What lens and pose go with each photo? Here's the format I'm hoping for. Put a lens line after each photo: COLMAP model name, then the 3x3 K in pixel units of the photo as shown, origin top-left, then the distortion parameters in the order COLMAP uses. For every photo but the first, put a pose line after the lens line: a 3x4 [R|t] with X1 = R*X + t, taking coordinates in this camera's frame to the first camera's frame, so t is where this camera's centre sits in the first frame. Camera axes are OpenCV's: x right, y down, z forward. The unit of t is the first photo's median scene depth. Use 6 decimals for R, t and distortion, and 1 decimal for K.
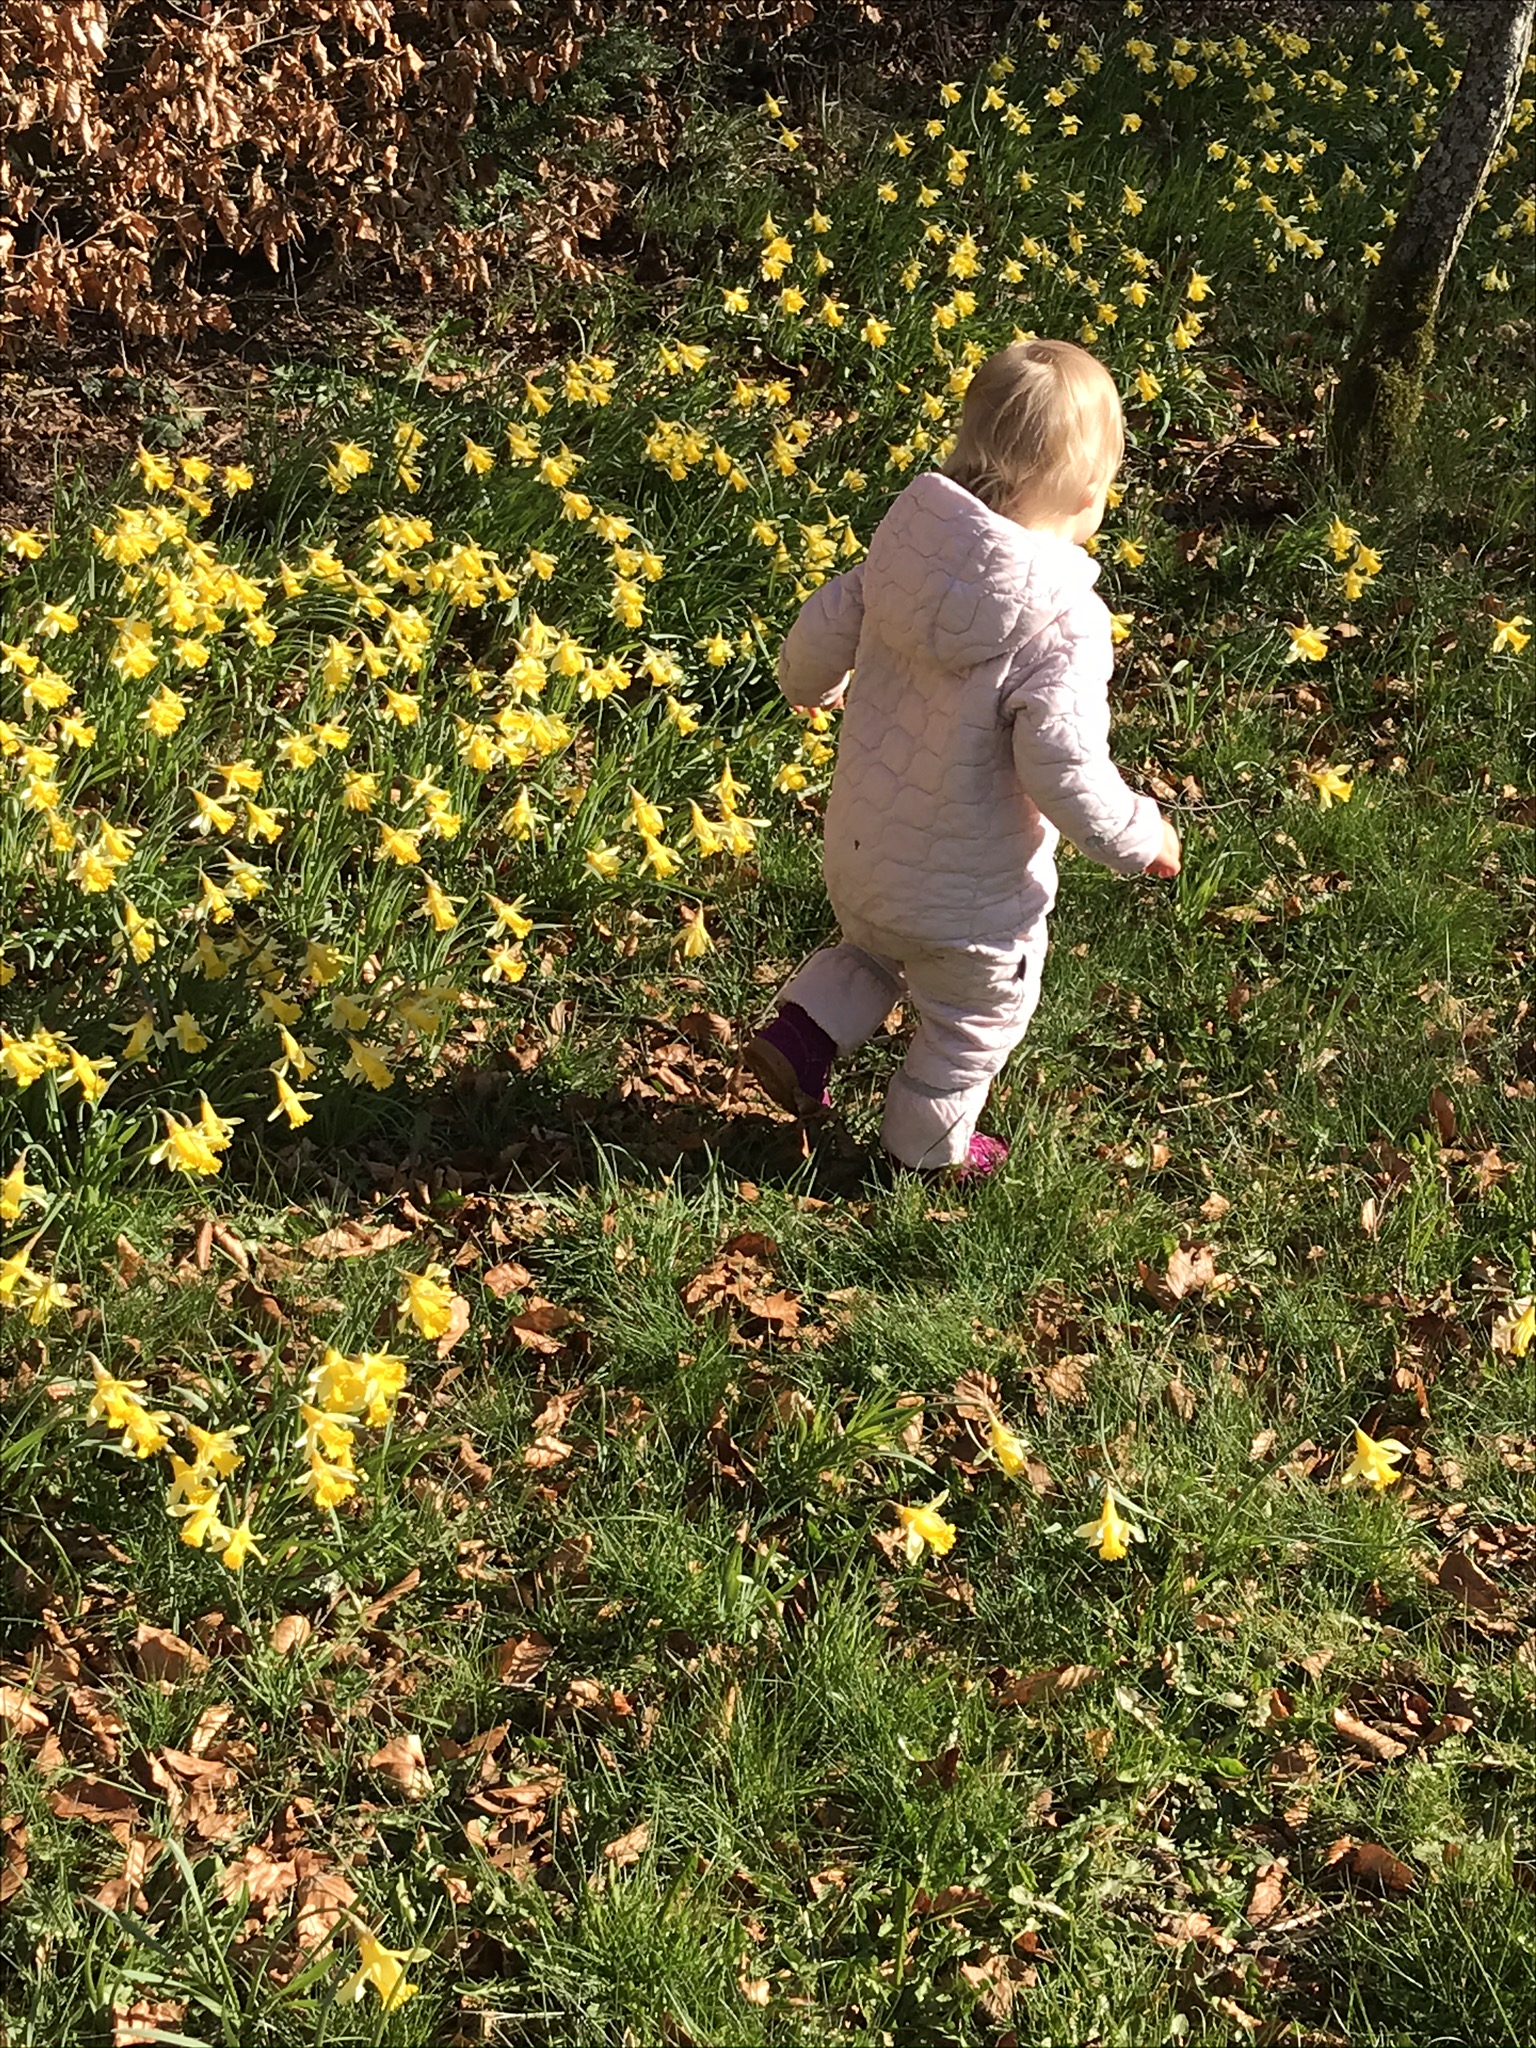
lens RADIAL K [[3513.4, 0, 768.0], [0, 3513.4, 1024.0], [0, 0, 1]] dist [0.221221, -0.974527]
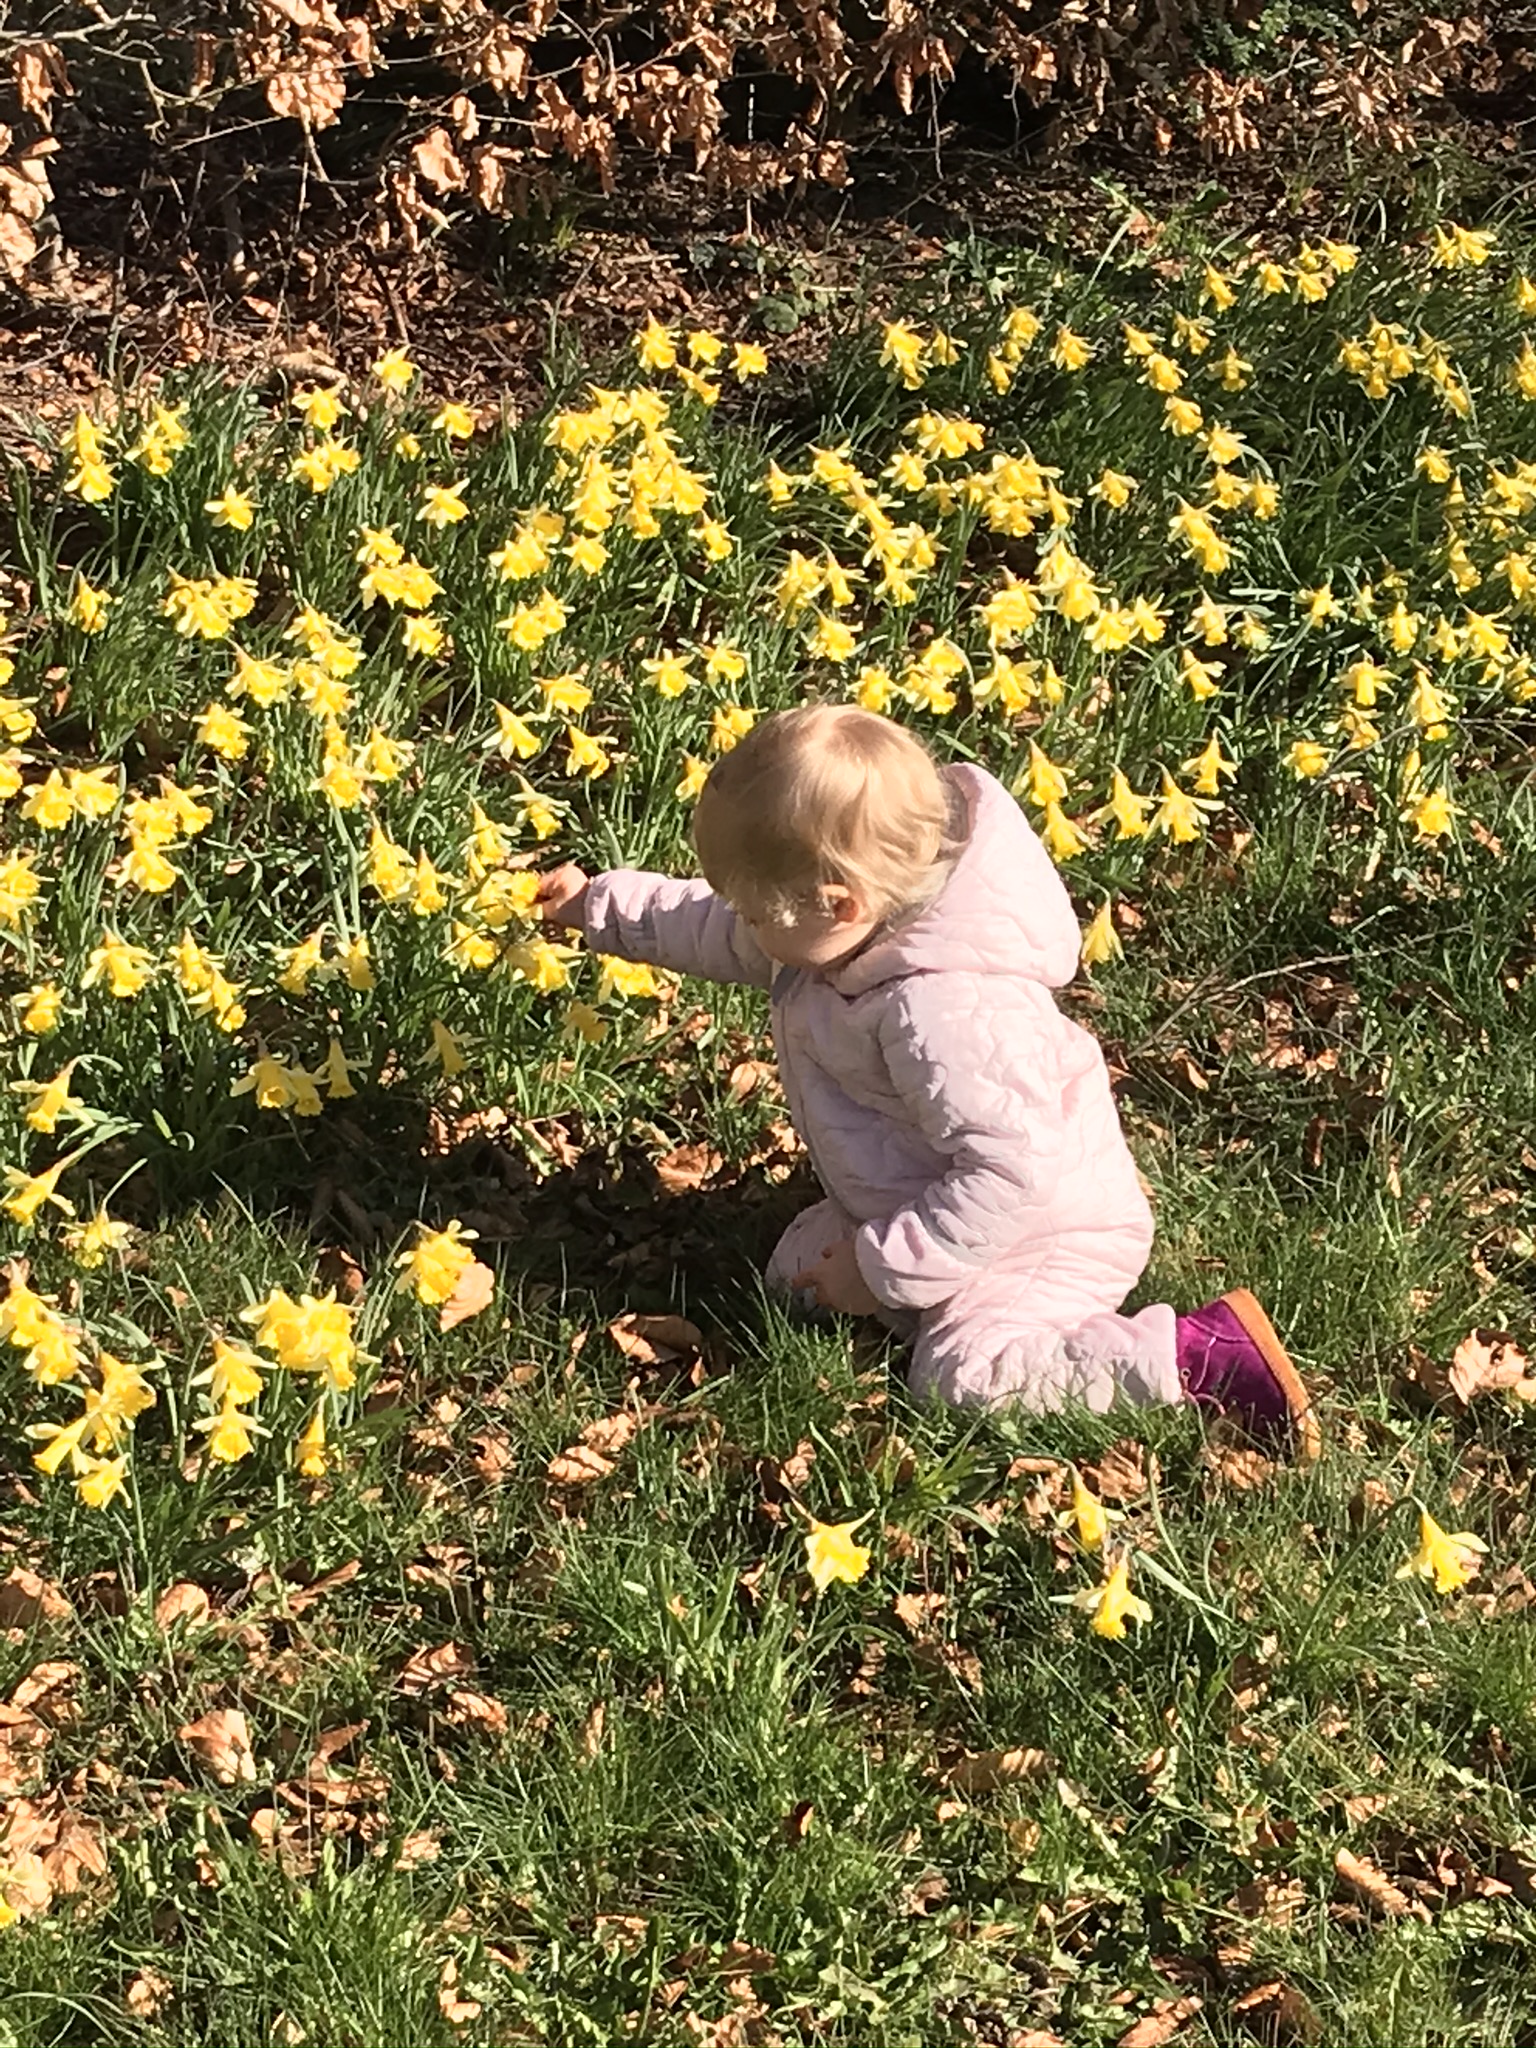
lens RADIAL K [[5110.9, 0, 768.0], [0, 5110.9, 1024.0], [0, 0, 1]] dist [0.244788, -0.842187]
pose [[0.949465, 0.088115, -0.301250, 0.217702], [-0.103244, 0.994053, -0.034641, 0.035581], [0.296406, 0.063993, 0.952916, -0.096709]]
